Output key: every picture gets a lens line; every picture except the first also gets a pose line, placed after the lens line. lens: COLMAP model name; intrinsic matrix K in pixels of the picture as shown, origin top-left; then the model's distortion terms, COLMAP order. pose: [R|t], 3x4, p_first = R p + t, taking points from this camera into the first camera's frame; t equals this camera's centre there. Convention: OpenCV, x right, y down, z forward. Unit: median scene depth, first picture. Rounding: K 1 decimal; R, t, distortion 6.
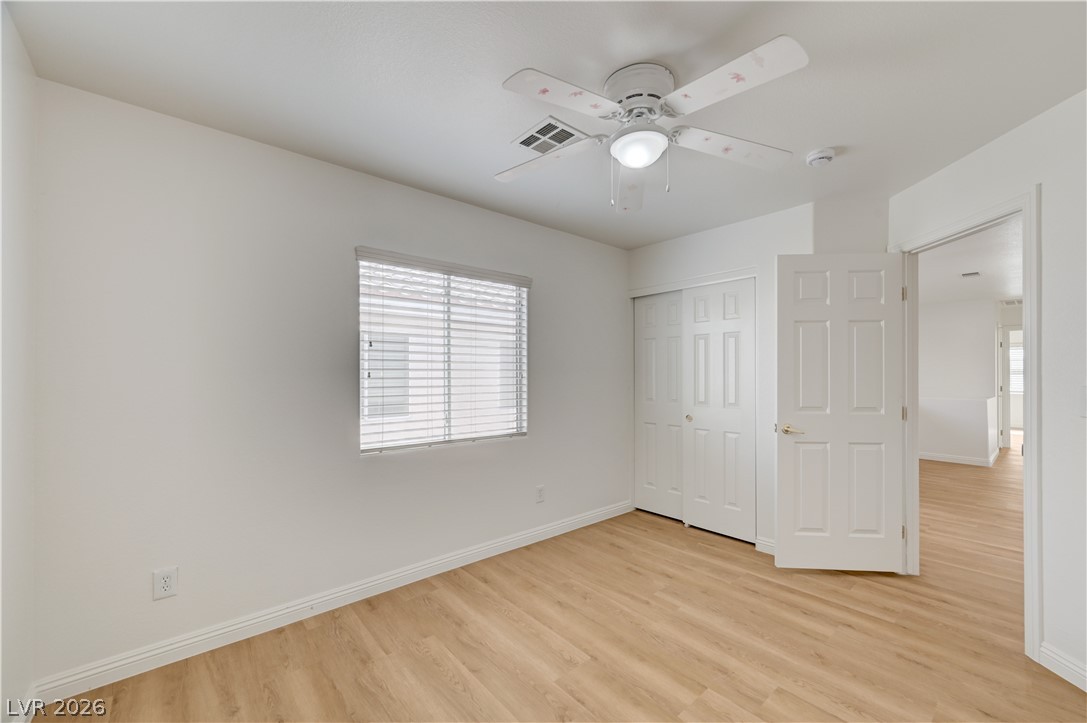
lens RADIAL K [[428.3, 0, 552.7], [0, 428.3, 368.8], [0, 0, 1]] dist [-0.002026, 0.001335]
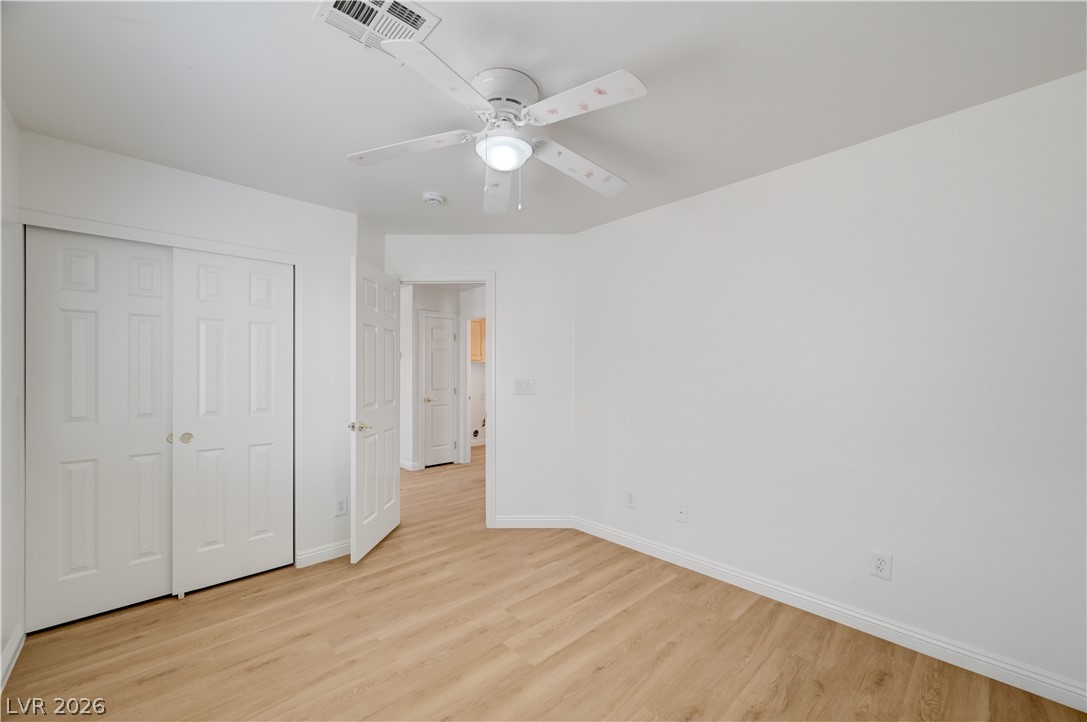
lens RADIAL K [[428.3, 0, 549.3], [0, 428.3, 367.0], [0, 0, 1]] dist [-0.002026, 0.001335]
pose [[-0.036059, 0.011498, 0.999284, -0.535629], [-0.010448, 0.999875, -0.011881, 0.004917], [-0.999295, -0.010869, -0.035934, 0.606562]]
